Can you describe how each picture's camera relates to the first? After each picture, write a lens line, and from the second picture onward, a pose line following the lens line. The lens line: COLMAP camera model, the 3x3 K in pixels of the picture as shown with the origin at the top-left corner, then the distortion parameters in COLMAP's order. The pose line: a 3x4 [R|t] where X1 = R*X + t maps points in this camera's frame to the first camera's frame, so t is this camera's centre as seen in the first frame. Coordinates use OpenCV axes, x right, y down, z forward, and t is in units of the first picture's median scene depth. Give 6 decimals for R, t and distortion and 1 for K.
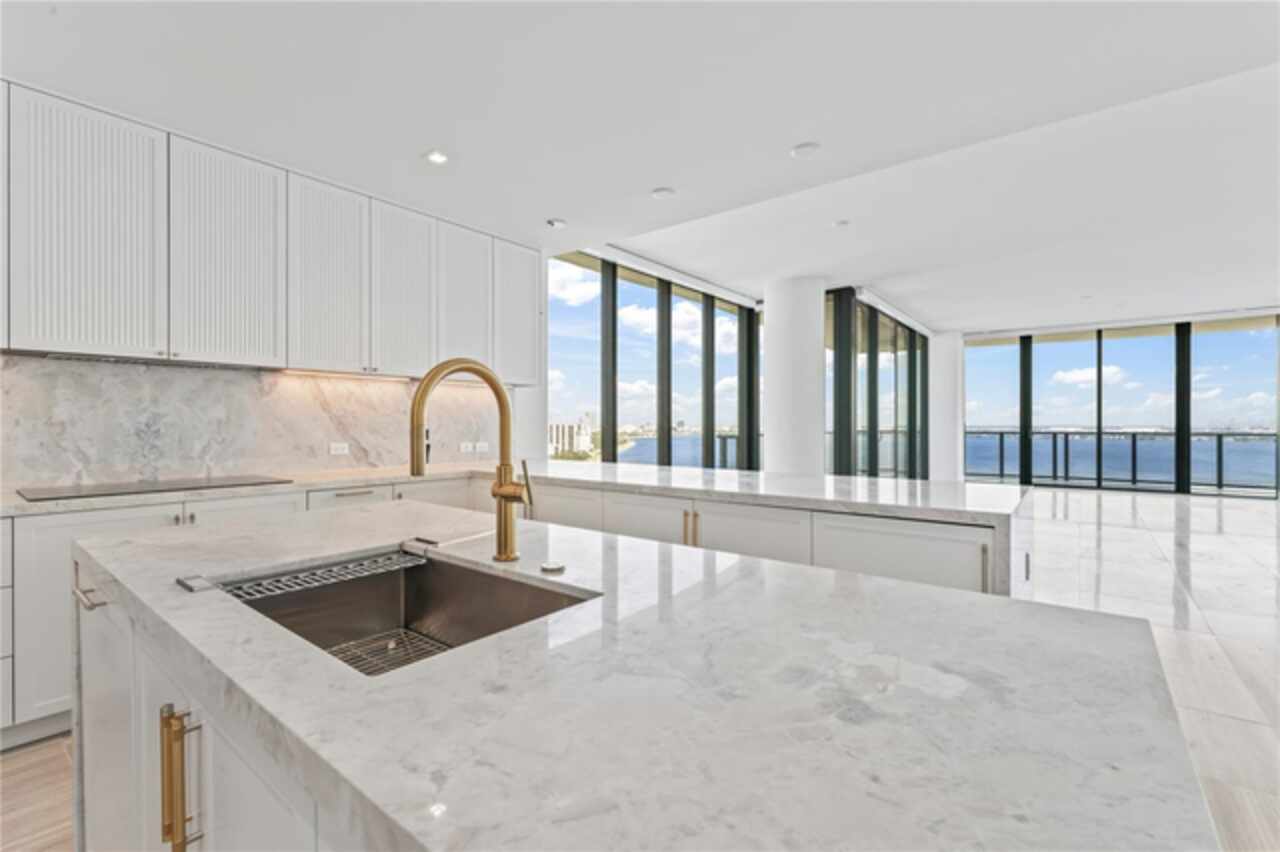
lens RADIAL K [[543.5, 0, 642.8], [0, 543.5, 424.9], [0, 0, 1]] dist [-0.019466, -0.000310]
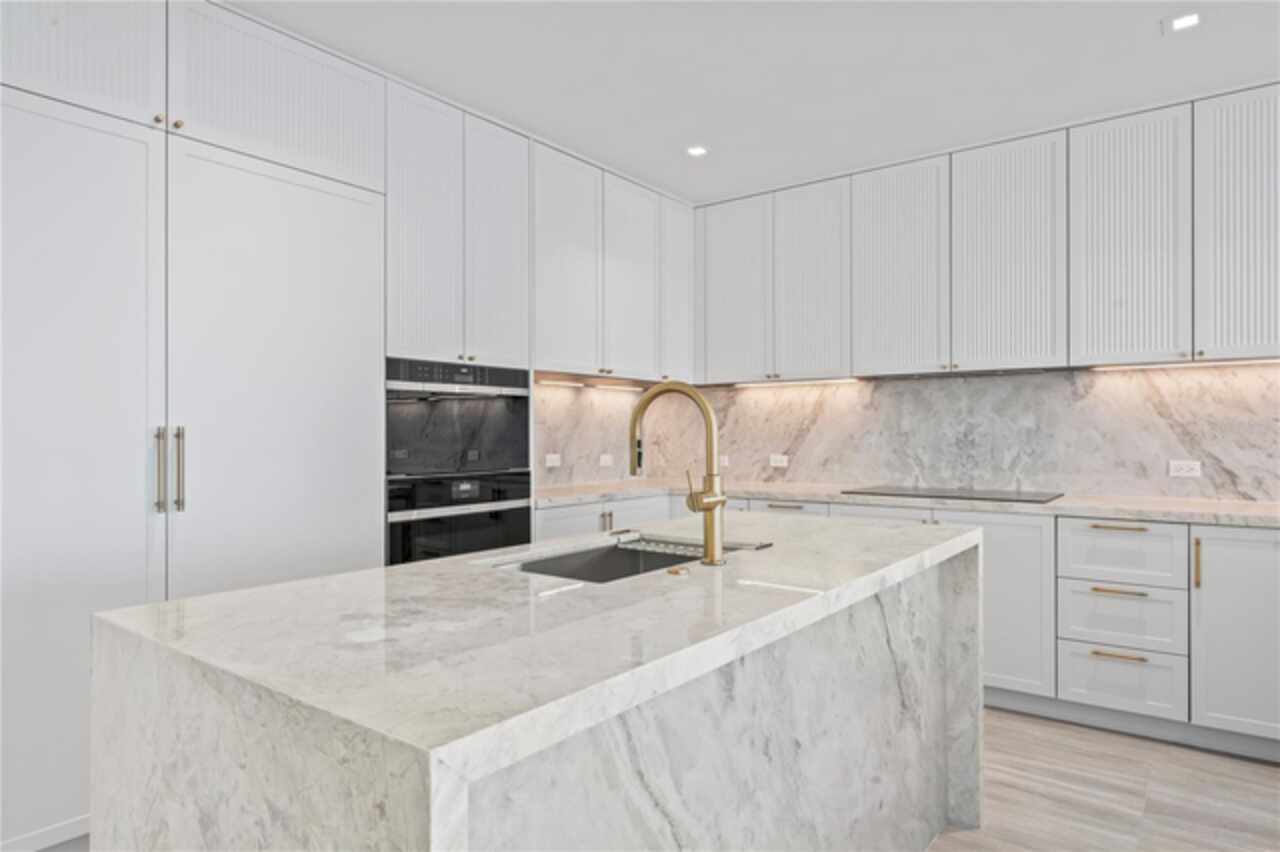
lens RADIAL K [[751.0, 0, 643.9], [0, 751.0, 432.7], [0, 0, 1]] dist [-0.008853, -0.000721]
pose [[0.013027, -0.000319, -0.999915, 0.523416], [0.000895, 1.000000, -0.000308, -0.004276], [0.999915, -0.000891, 0.013027, 0.360005]]
